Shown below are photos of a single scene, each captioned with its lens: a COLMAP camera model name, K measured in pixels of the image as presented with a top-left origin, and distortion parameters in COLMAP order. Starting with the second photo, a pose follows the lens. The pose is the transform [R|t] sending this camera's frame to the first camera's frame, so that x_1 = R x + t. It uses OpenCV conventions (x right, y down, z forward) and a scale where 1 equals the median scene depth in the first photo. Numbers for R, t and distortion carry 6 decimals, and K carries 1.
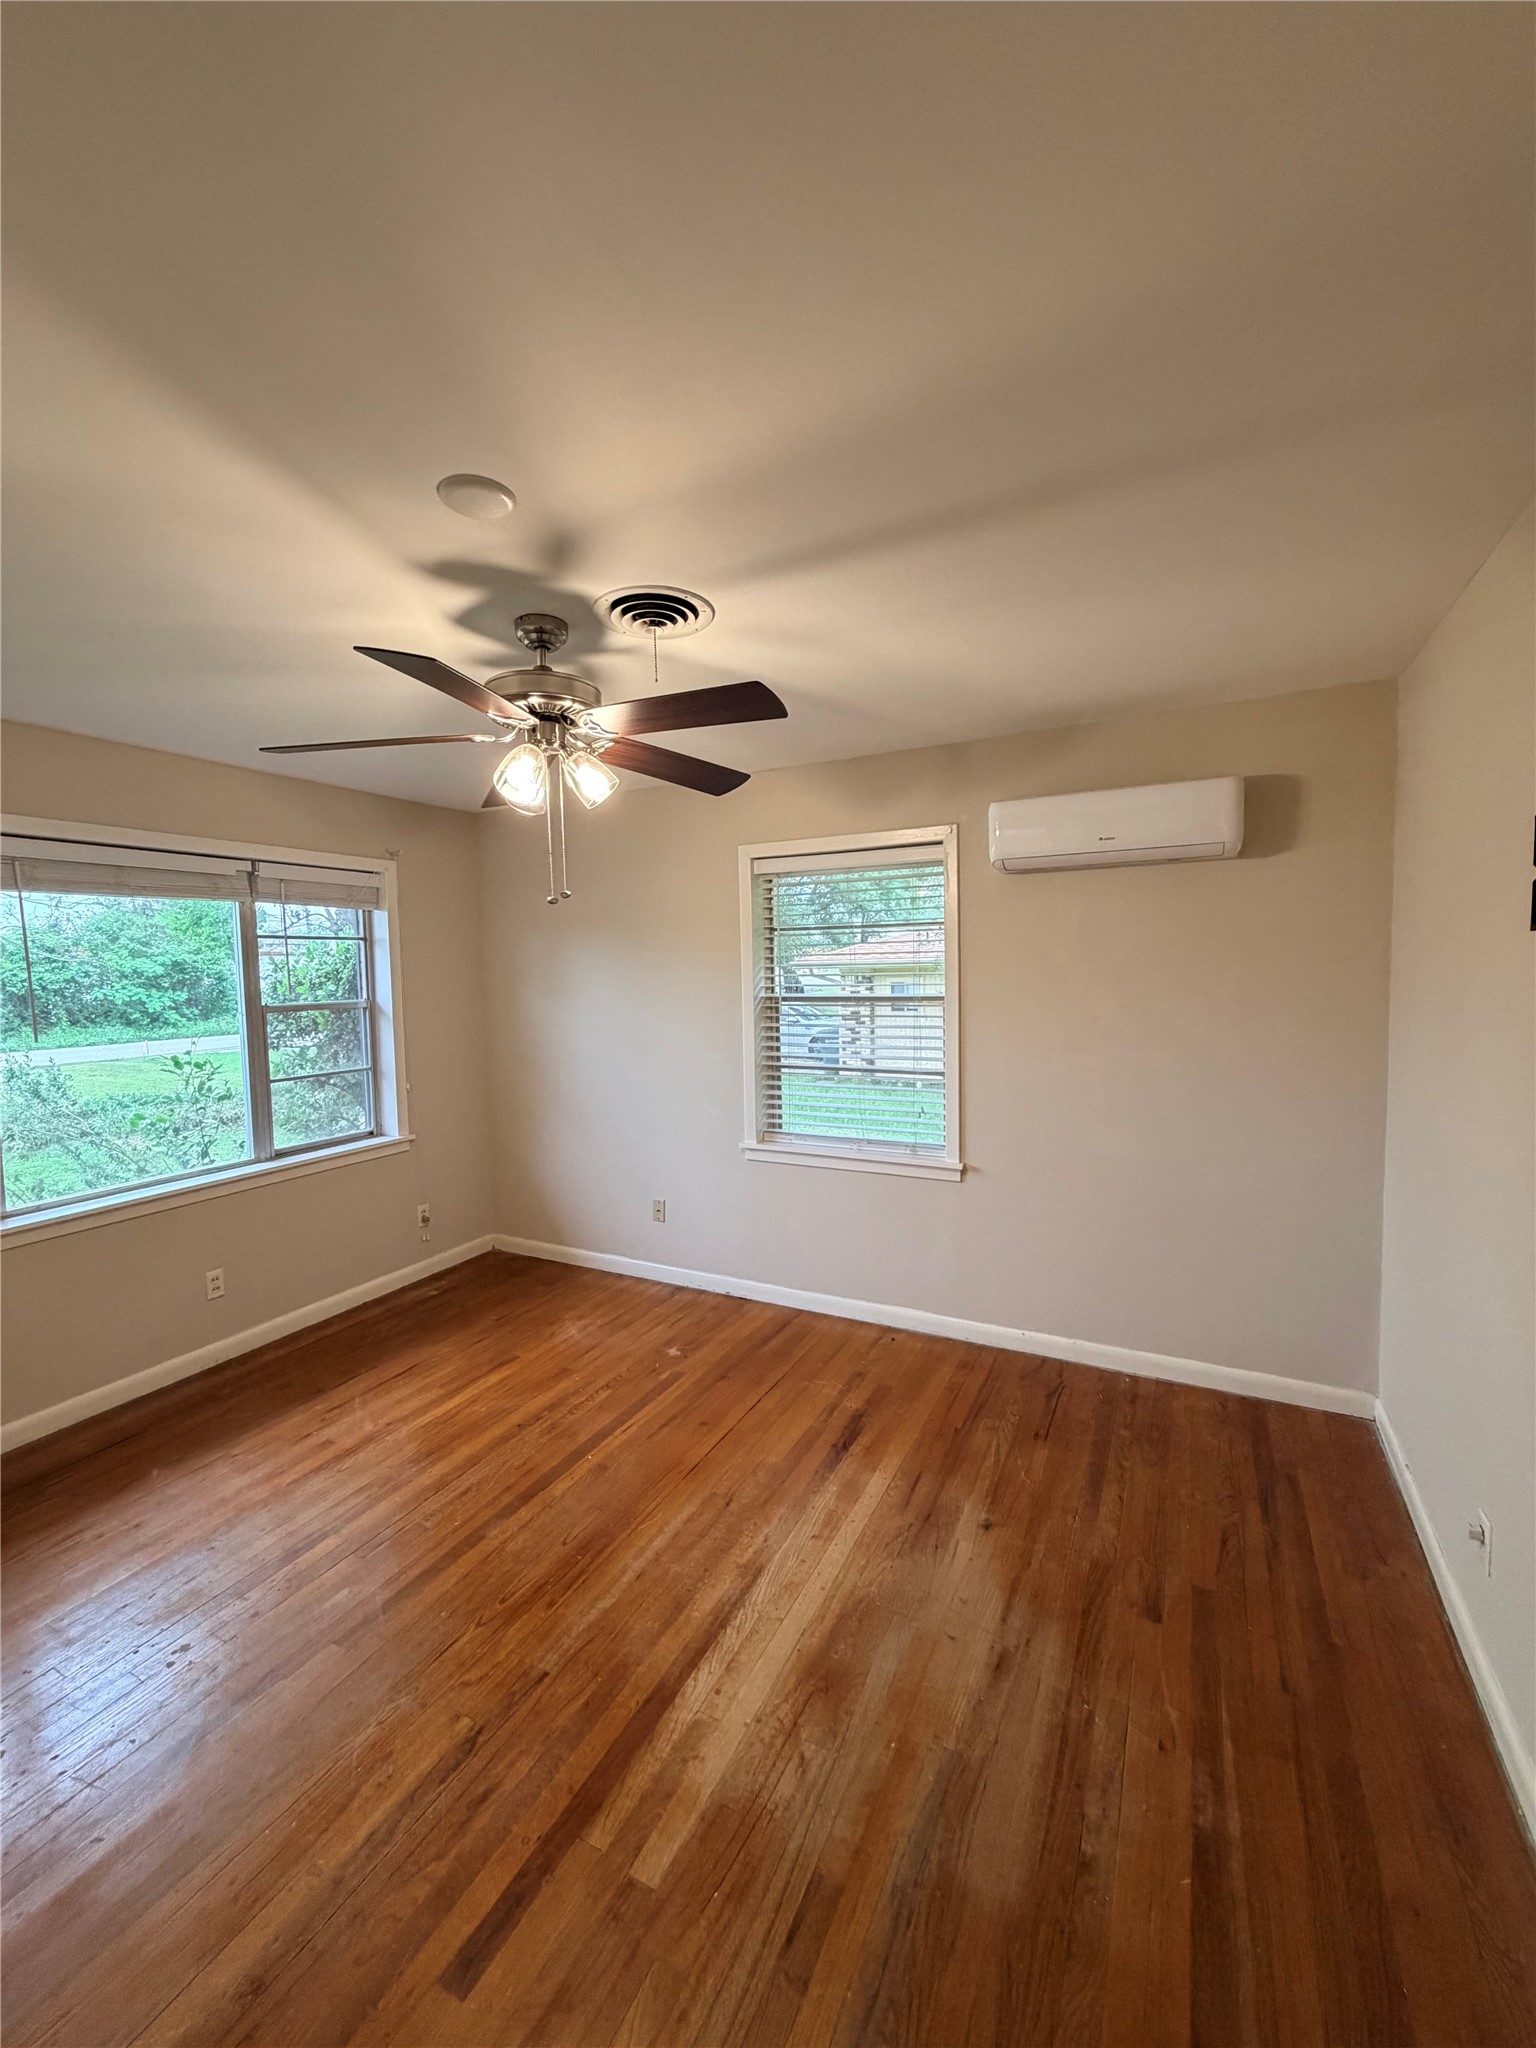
lens RADIAL K [[815.5, 0, 770.1], [0, 815.5, 1012.8], [0, 0, 1]] dist [-0.001981, -0.000452]
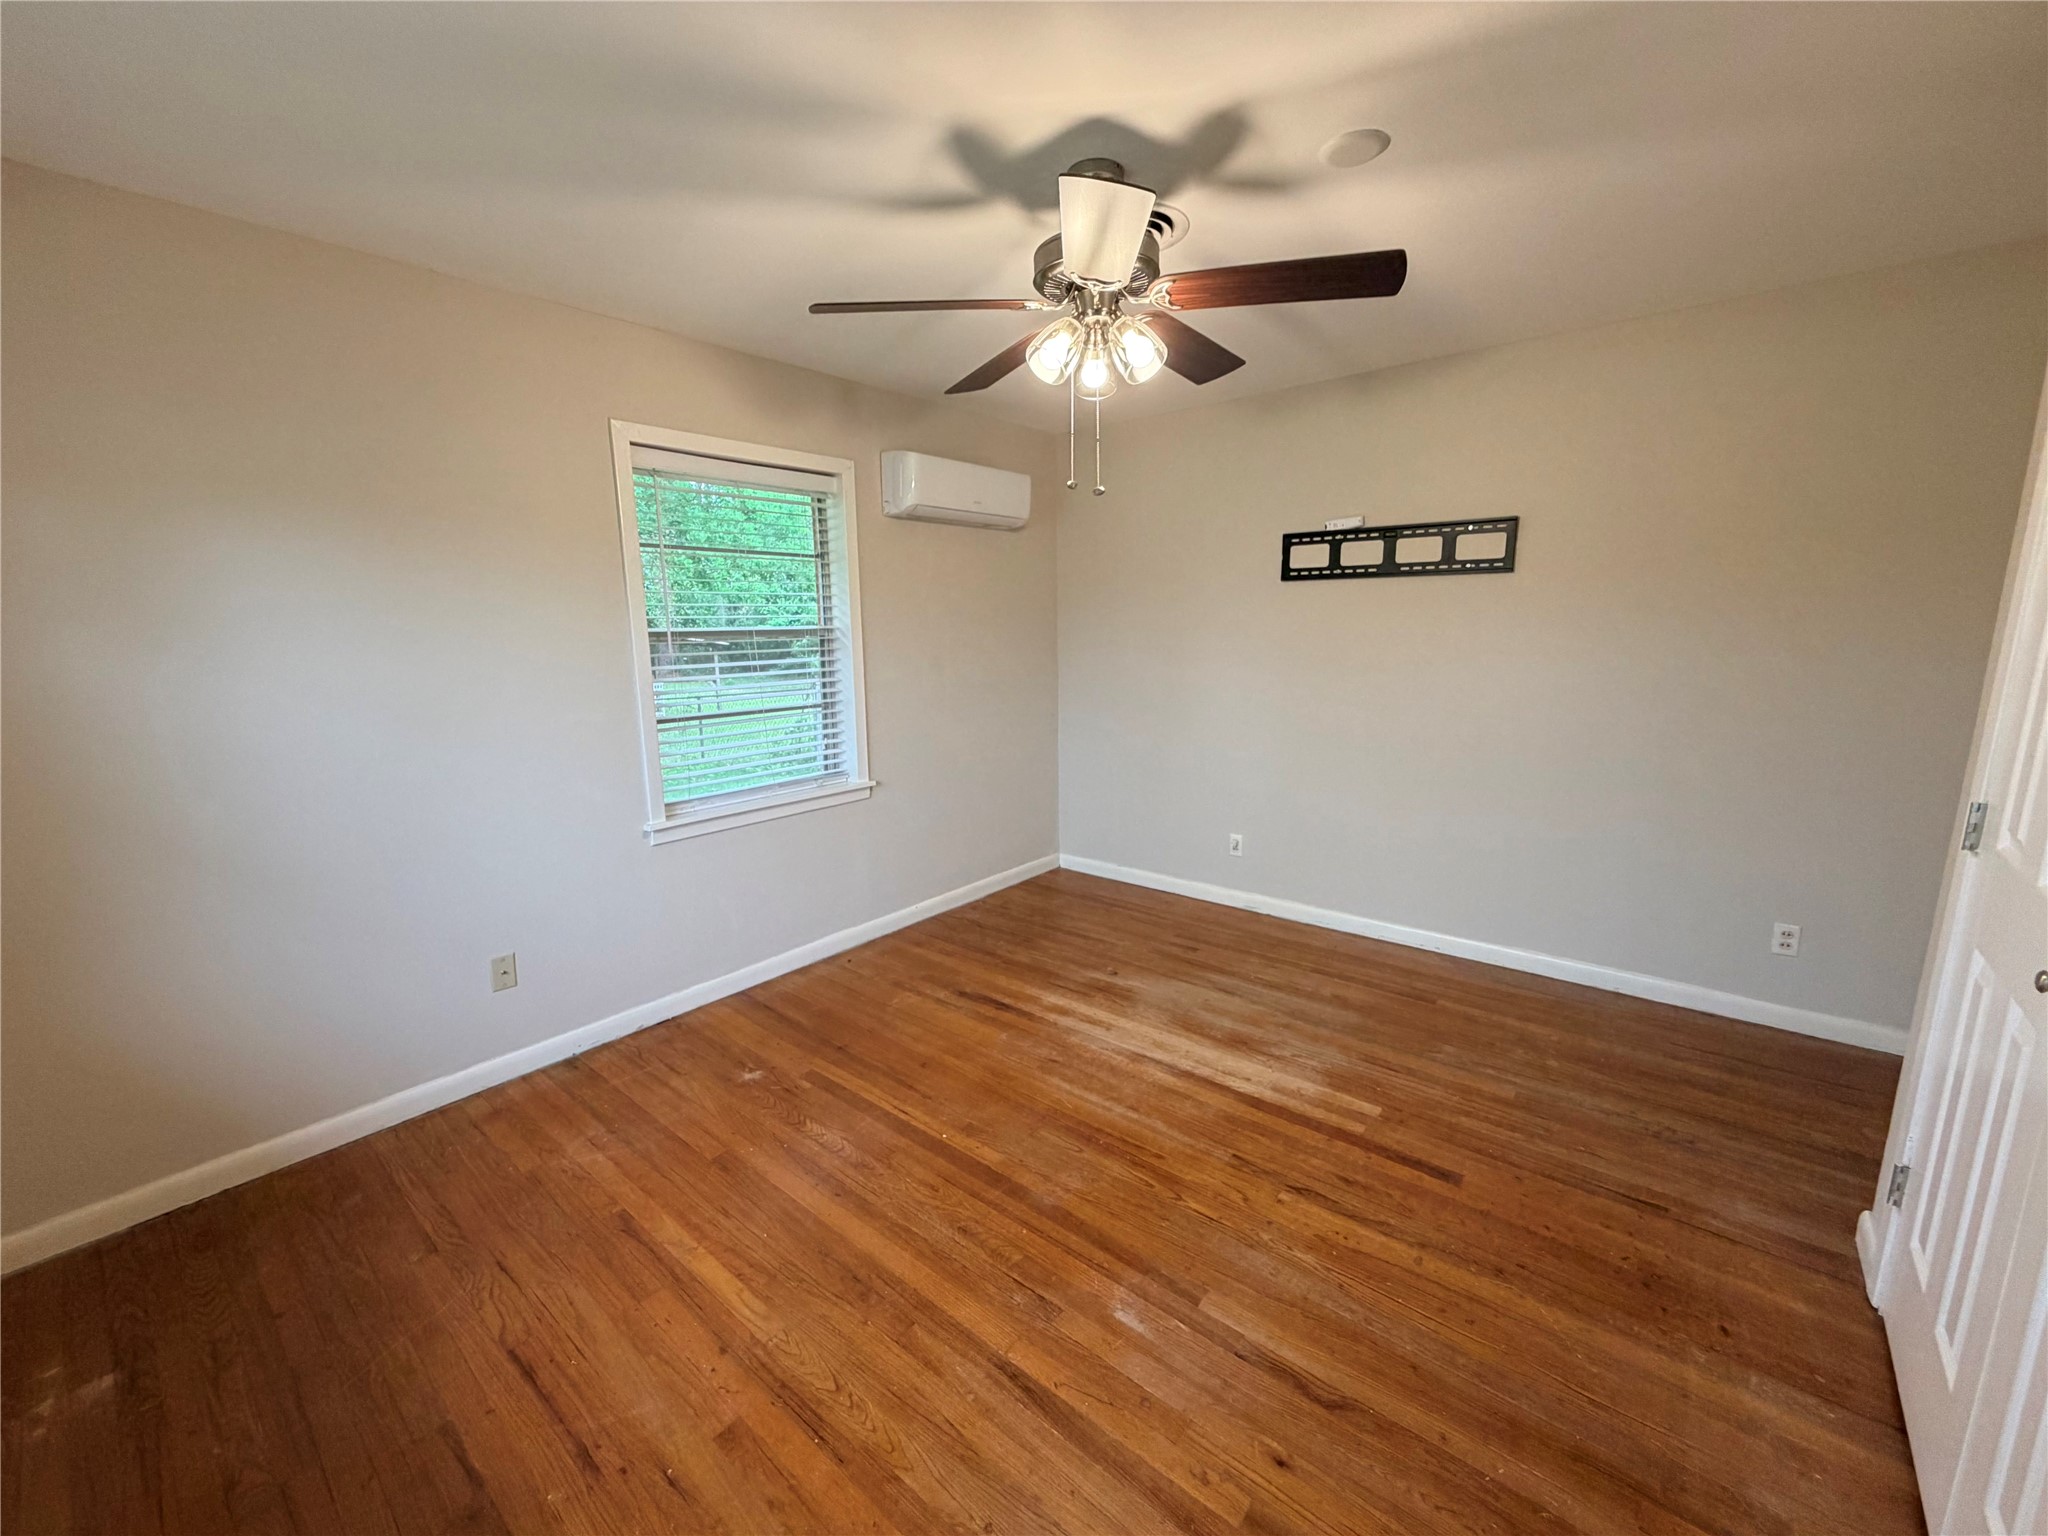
lens RADIAL K [[815.5, 0, 1022.6], [0, 815.5, 766.3], [0, 0, 1]] dist [-0.001981, -0.000452]
pose [[0.219187, -0.155384, 0.963230, -0.979521], [0.068264, 0.987260, 0.143726, 0.026897], [-0.973292, 0.034251, 0.227002, 0.693316]]
